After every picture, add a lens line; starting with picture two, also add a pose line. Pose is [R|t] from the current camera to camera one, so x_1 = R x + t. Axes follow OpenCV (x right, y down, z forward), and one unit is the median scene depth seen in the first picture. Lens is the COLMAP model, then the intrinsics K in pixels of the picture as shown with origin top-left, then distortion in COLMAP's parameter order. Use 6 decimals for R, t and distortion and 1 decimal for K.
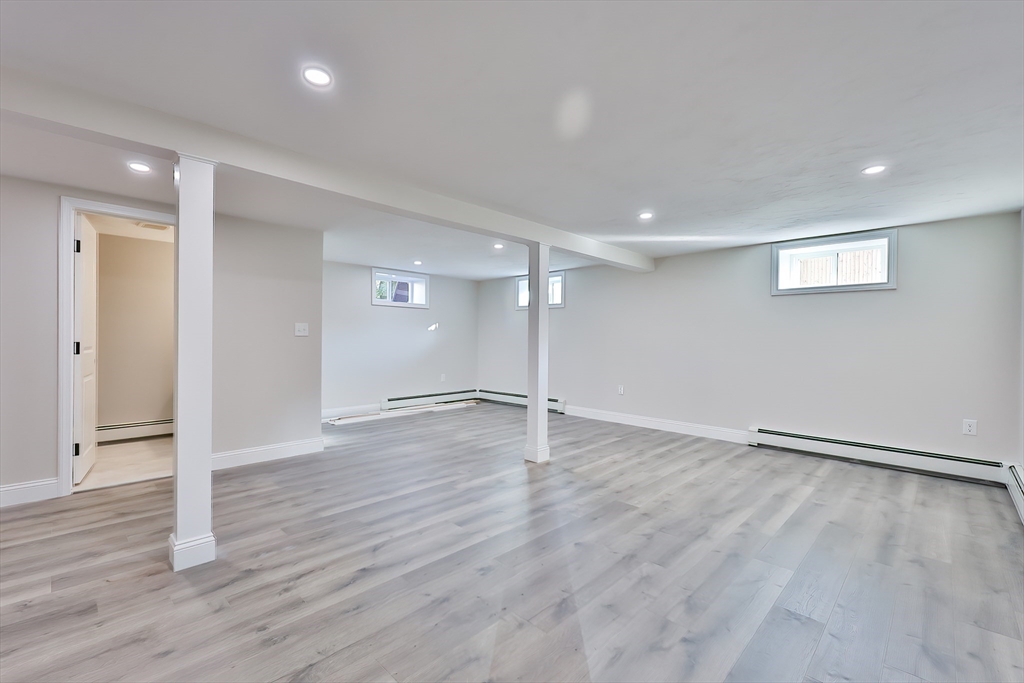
lens RADIAL K [[441.8, 0, 517.6], [0, 441.8, 334.9], [0, 0, 1]] dist [-0.000132, -0.000049]
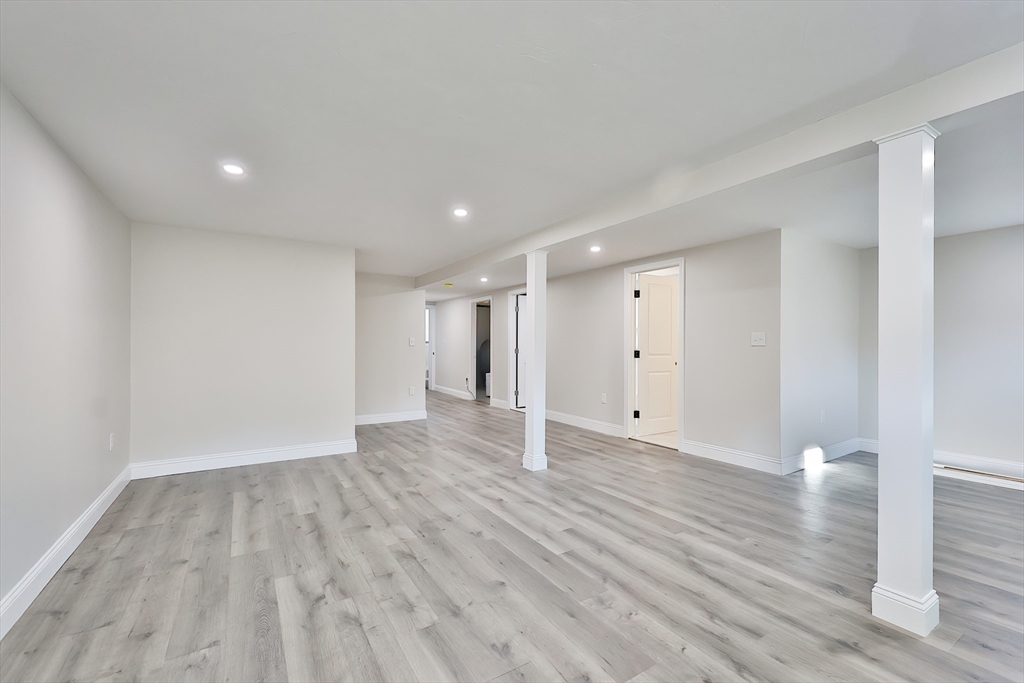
lens RADIAL K [[433.6, 0, 507.5], [0, 433.6, 344.3], [0, 0, 1]] dist [0.001095, -0.000065]
pose [[-0.249287, -0.013180, -0.968340, 0.862518], [0.007553, 0.999851, -0.015553, 0.014912], [0.968400, -0.011191, -0.249150, 1.099282]]
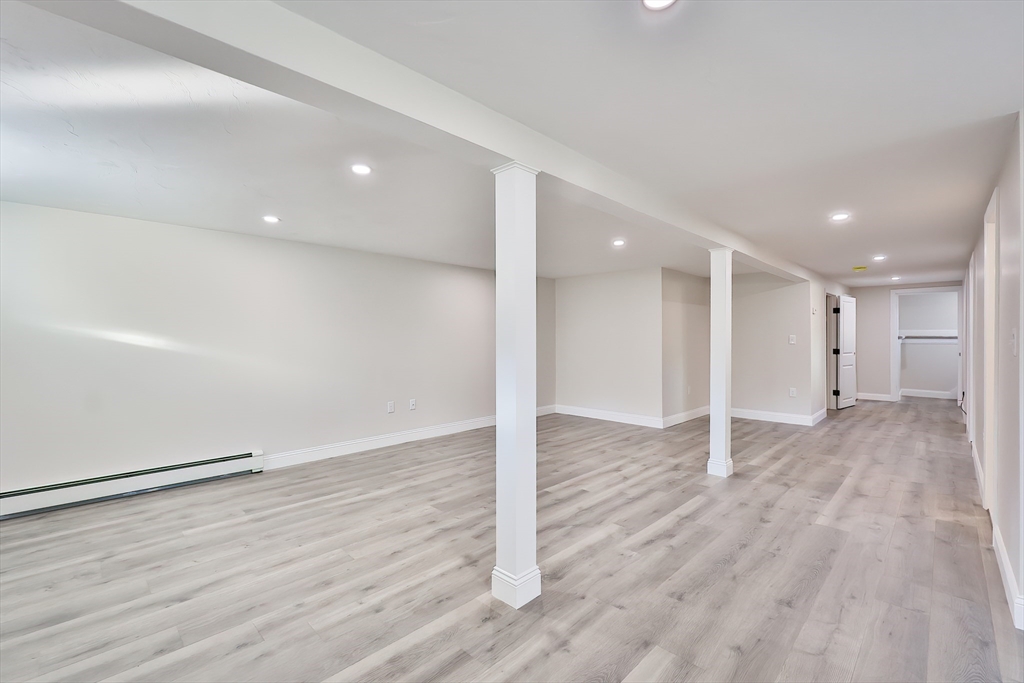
lens RADIAL K [[441.8, 0, 517.6], [0, 441.8, 334.9], [0, 0, 1]] dist [-0.000132, -0.000049]
pose [[-0.999942, -0.008637, 0.006422, 0.063273], [-0.008760, 0.999776, -0.019282, -0.009546], [-0.006254, -0.019337, -0.999793, 2.291546]]
